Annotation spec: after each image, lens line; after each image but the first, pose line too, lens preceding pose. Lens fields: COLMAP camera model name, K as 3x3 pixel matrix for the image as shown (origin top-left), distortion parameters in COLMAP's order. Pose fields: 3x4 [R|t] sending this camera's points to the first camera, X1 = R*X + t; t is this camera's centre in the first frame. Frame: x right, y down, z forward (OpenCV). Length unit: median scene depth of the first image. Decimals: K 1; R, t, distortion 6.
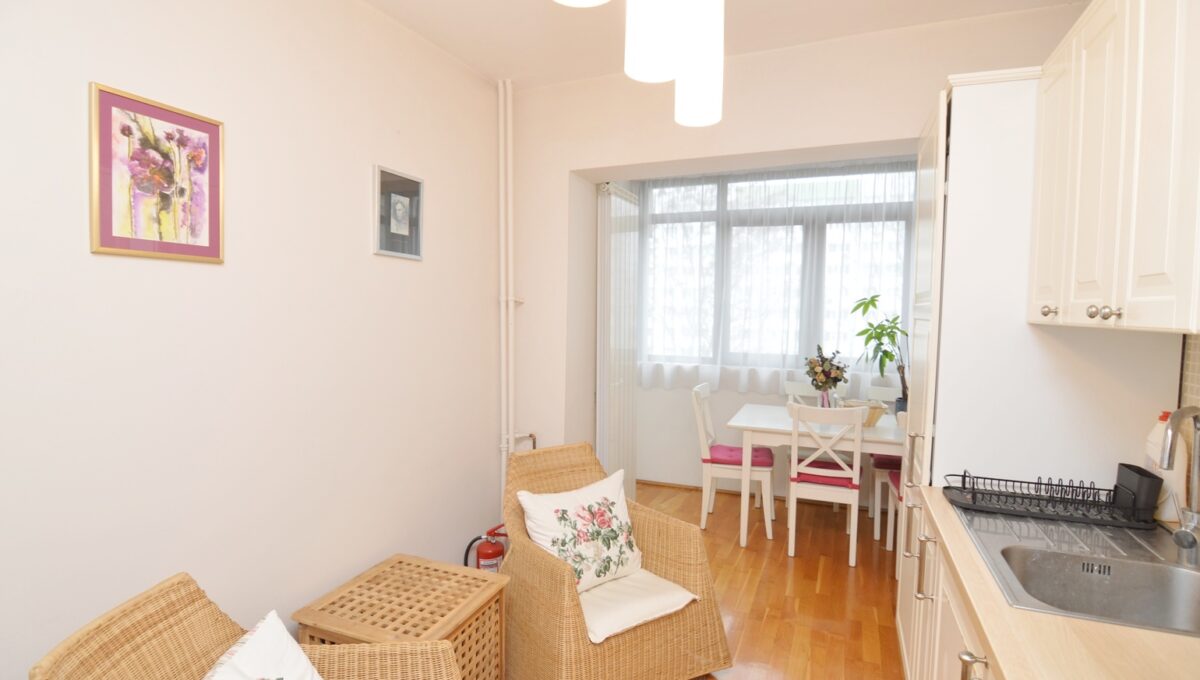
lens RADIAL K [[589.7, 0, 601.3], [0, 589.7, 339.3], [0, 0, 1]] dist [-0.011948, -0.006462]
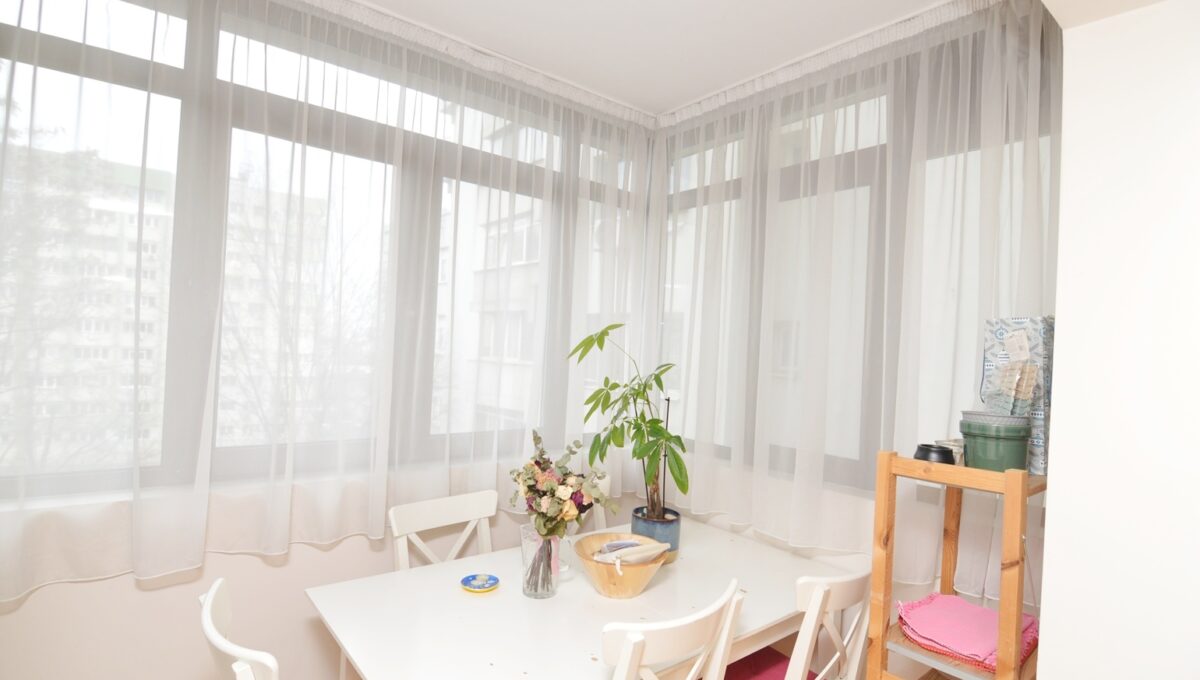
lens RADIAL K [[589.7, 0, 588.8], [0, 589.7, 351.3], [0, 0, 1]] dist [-0.011948, -0.006462]
pose [[0.485487, 0.009173, 0.874196, 0.002615], [-0.000099, 0.999946, -0.010437, -0.051201], [-0.874244, 0.004981, 0.485462, 0.844273]]
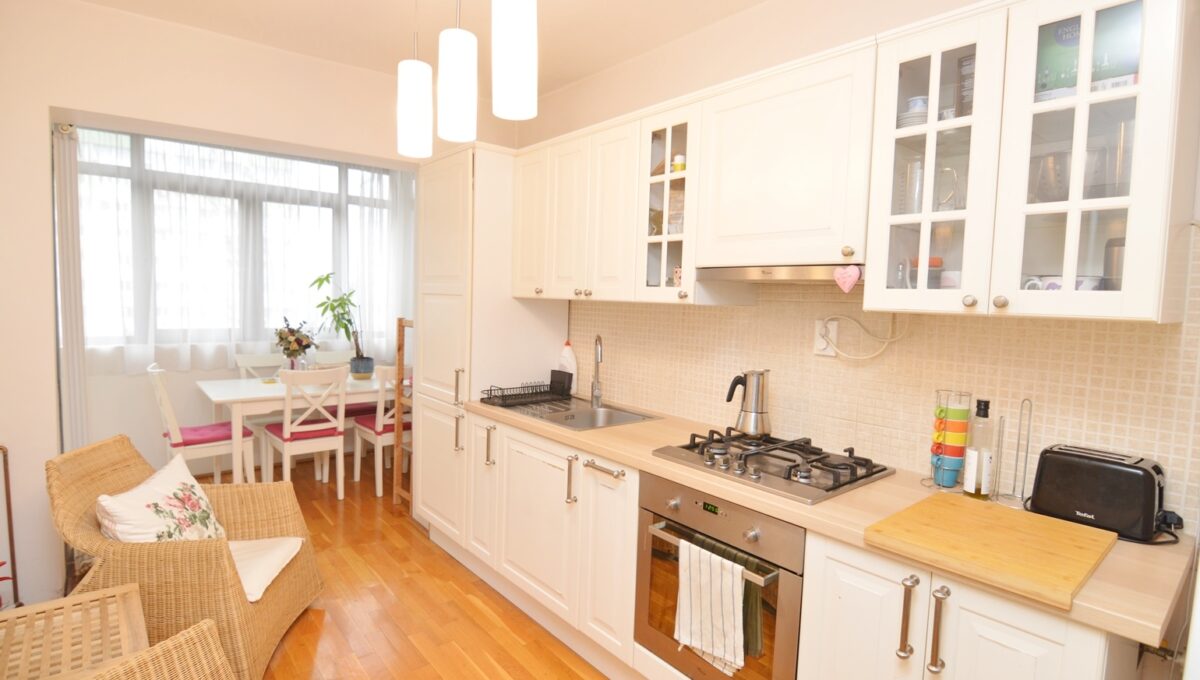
lens RADIAL K [[589.7, 0, 597.1], [0, 589.7, 340.2], [0, 0, 1]] dist [-0.011948, -0.006462]
pose [[0.465136, -0.068250, 0.882604, -0.364708], [0.024267, 0.997632, 0.064356, -0.003402], [-0.884907, -0.008516, 0.465691, -0.020106]]
